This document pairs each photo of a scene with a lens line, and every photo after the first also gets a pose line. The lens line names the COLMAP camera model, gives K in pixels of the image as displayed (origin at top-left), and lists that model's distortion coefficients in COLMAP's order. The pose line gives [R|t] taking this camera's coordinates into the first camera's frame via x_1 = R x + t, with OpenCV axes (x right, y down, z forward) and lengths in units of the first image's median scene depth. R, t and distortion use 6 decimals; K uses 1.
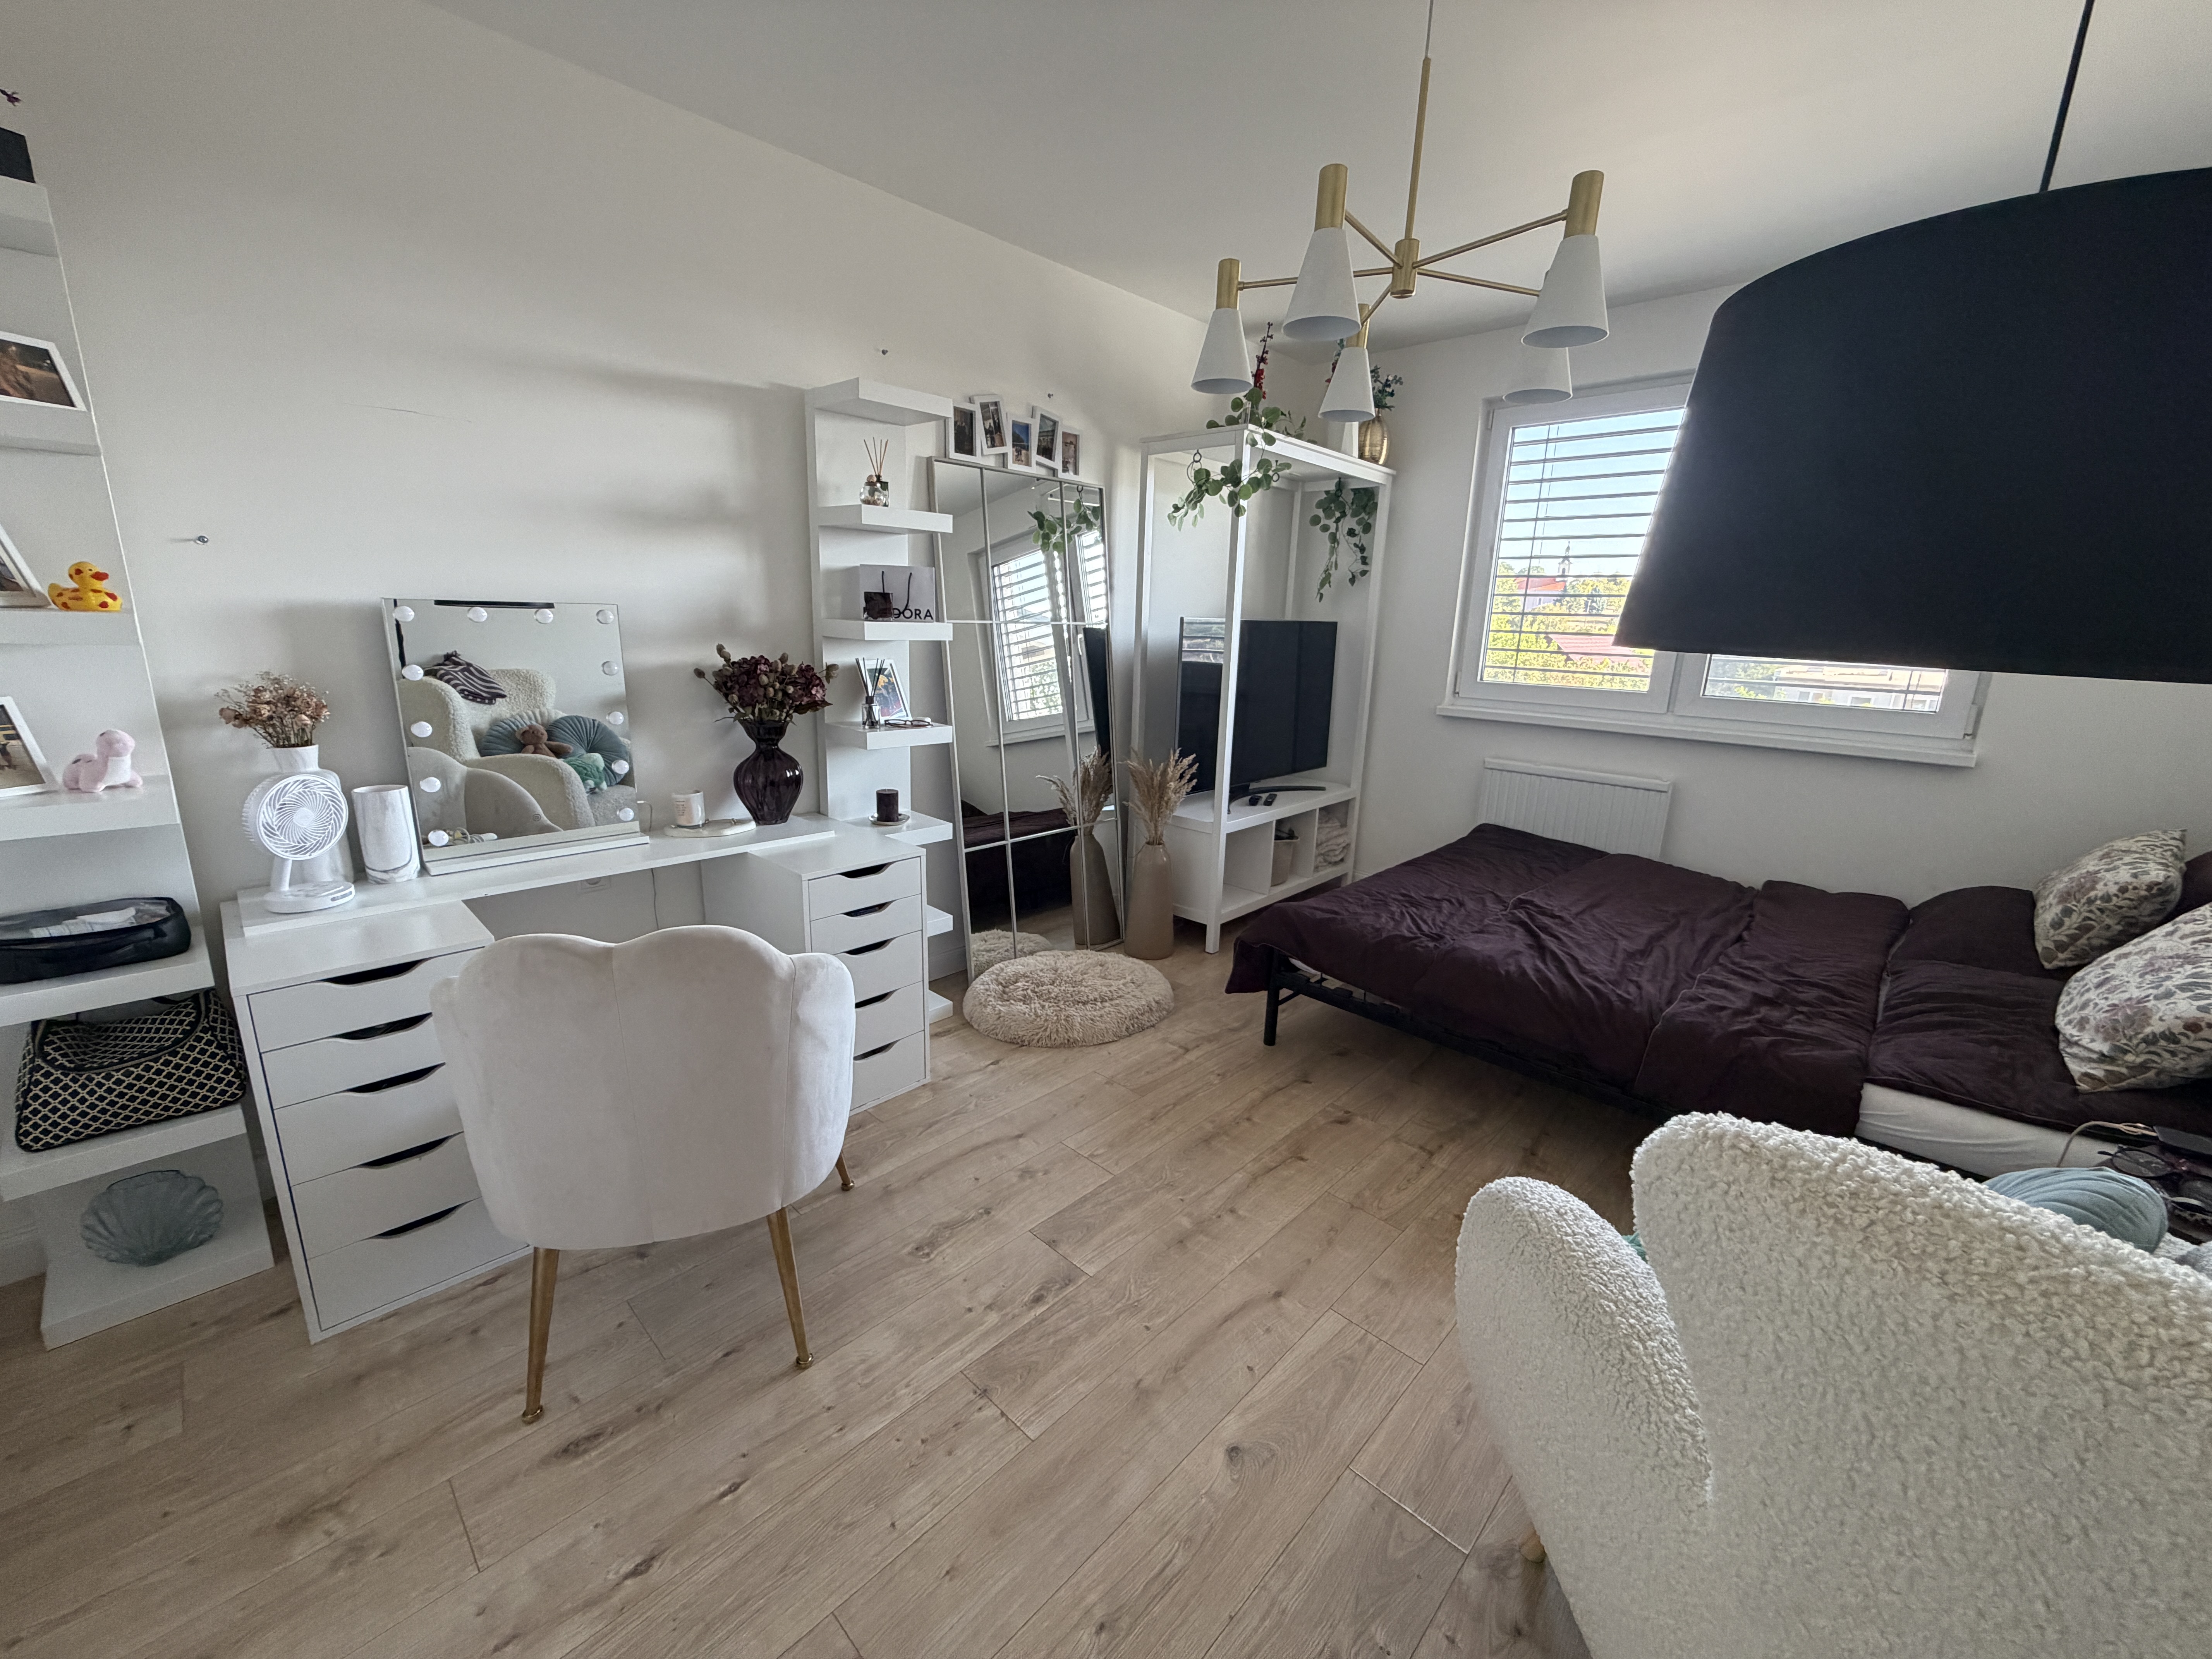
lens RADIAL K [[885.1, 0, 1107.6], [0, 885.1, 830.9], [0, 0, 1]] dist [0.000423, 0.000128]
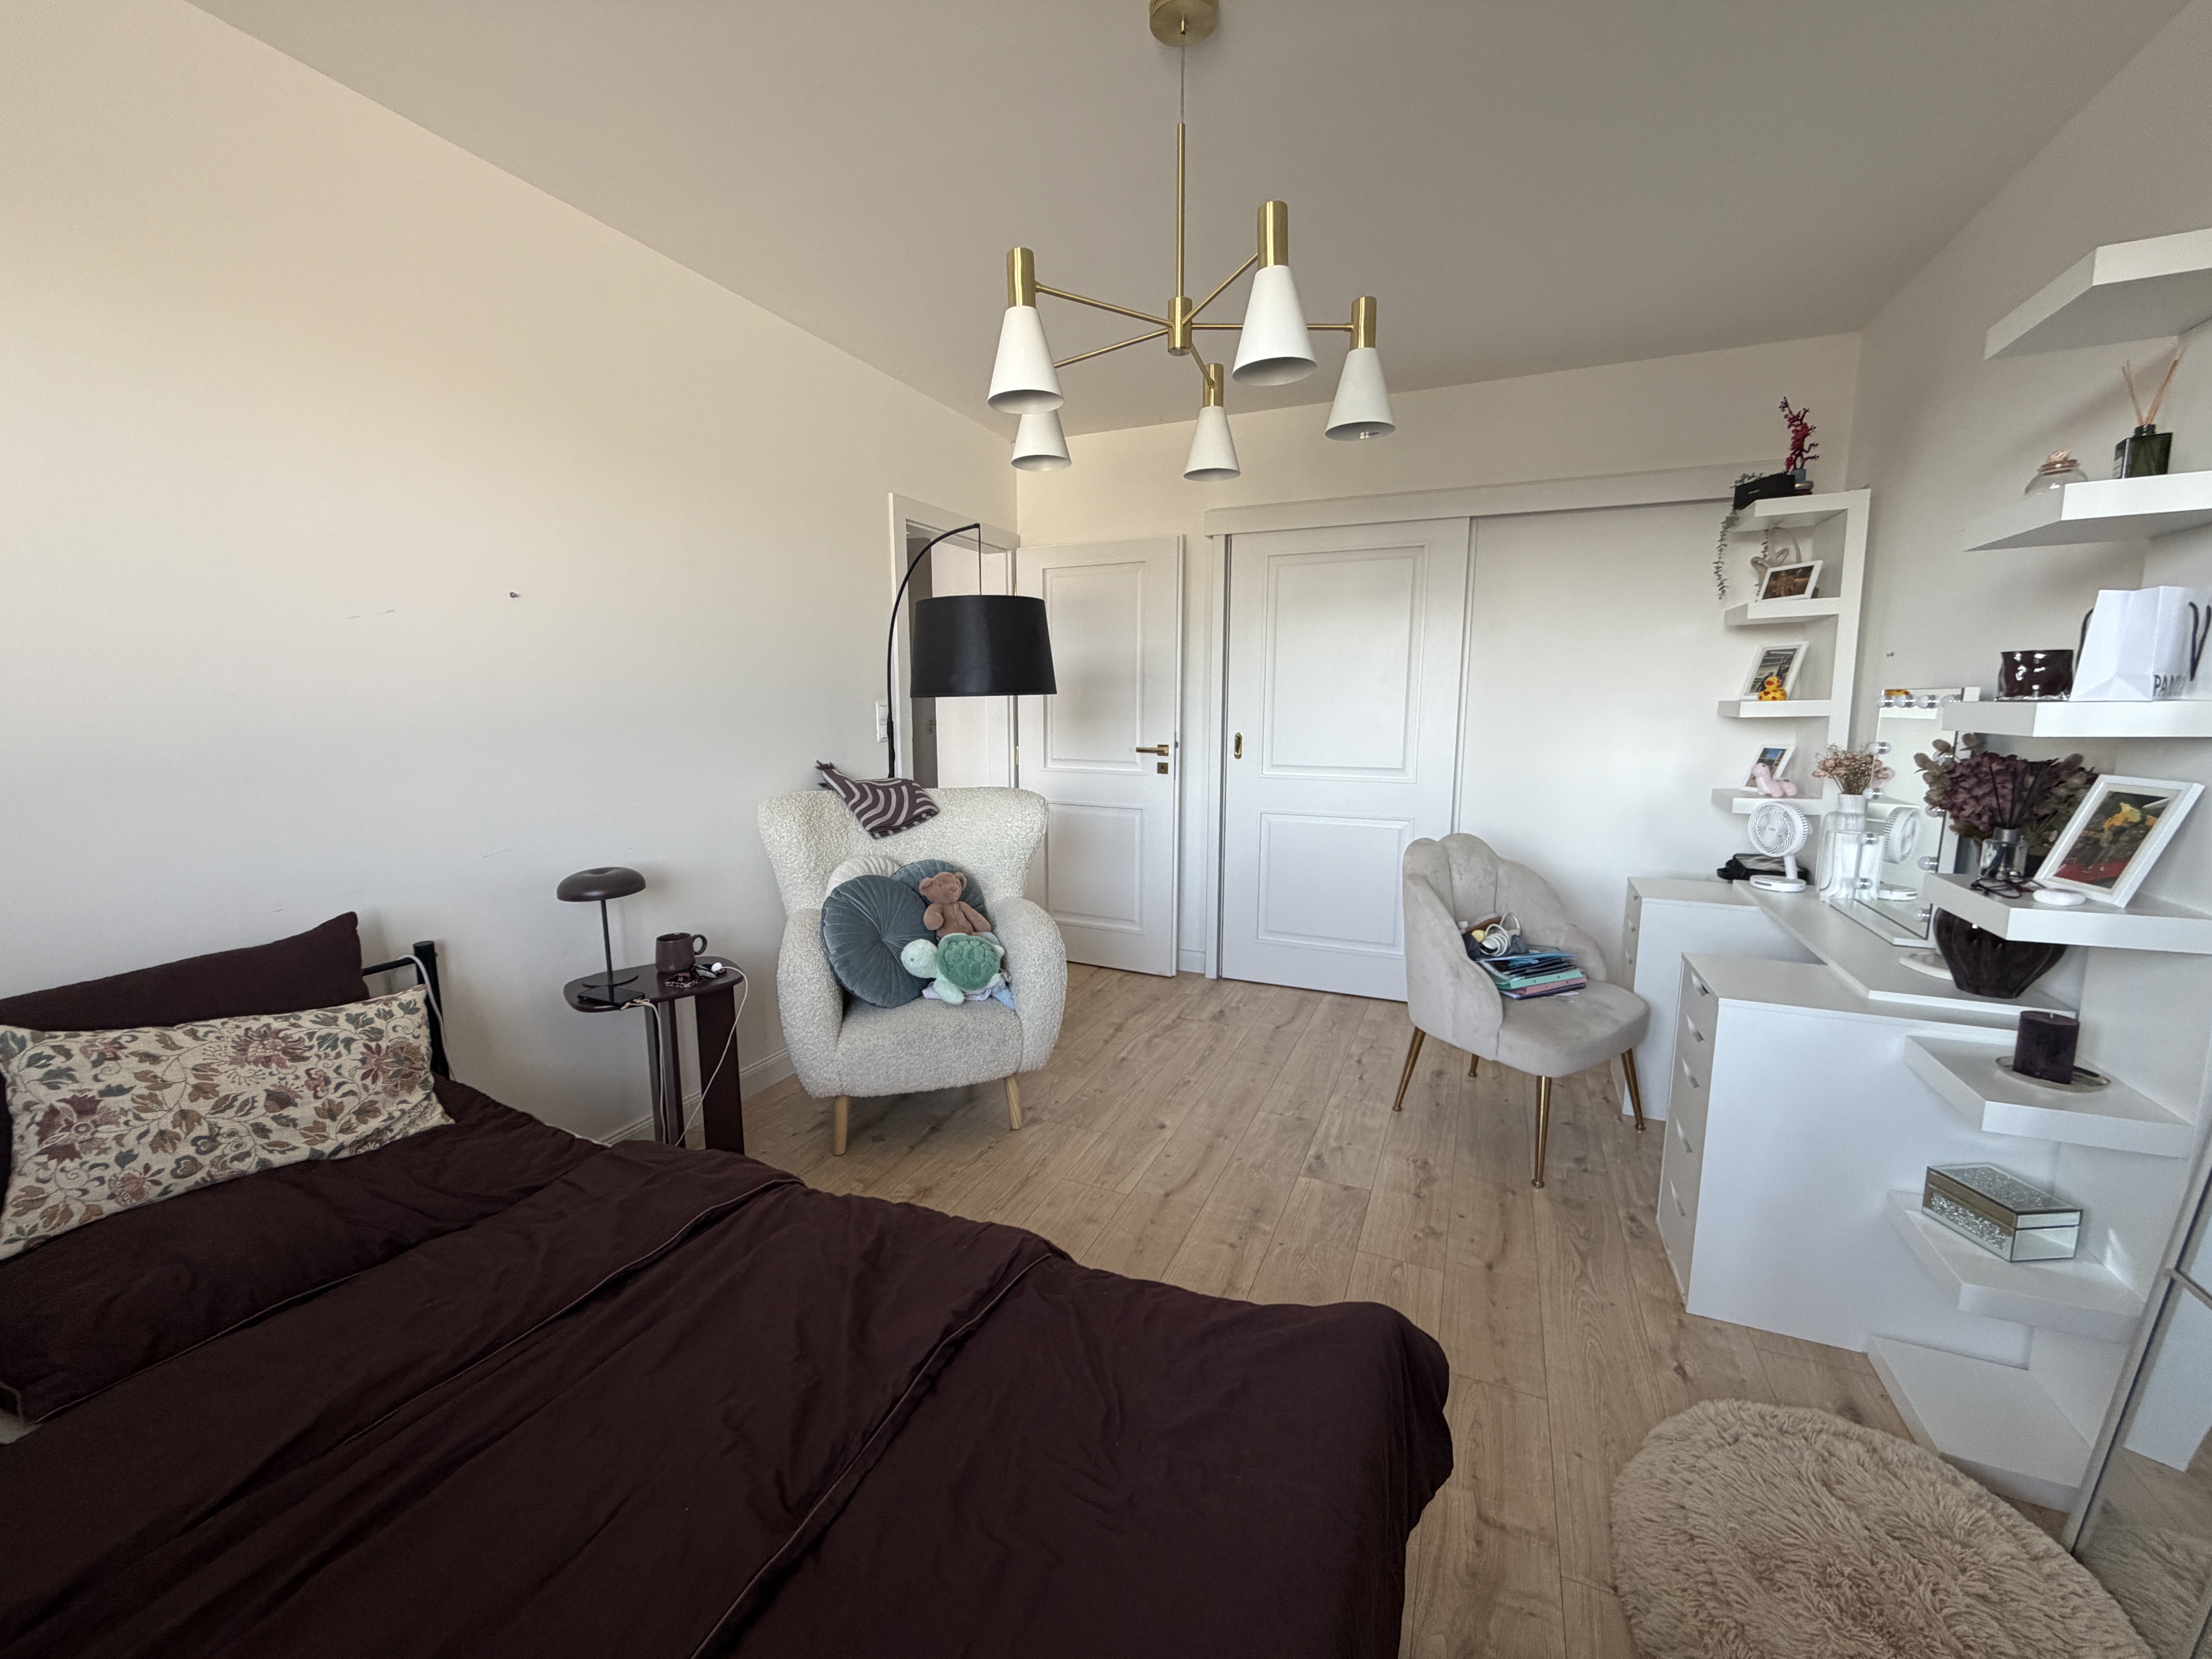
lens RADIAL K [[885.1, 0, 1099.8], [0, 885.1, 831.1], [0, 0, 1]] dist [0.000423, 0.000128]
pose [[-0.941227, 0.020739, -0.337137, 0.724182], [-0.107344, 0.928004, 0.356772, -0.436830], [0.320264, 0.371994, -0.871236, 1.927078]]
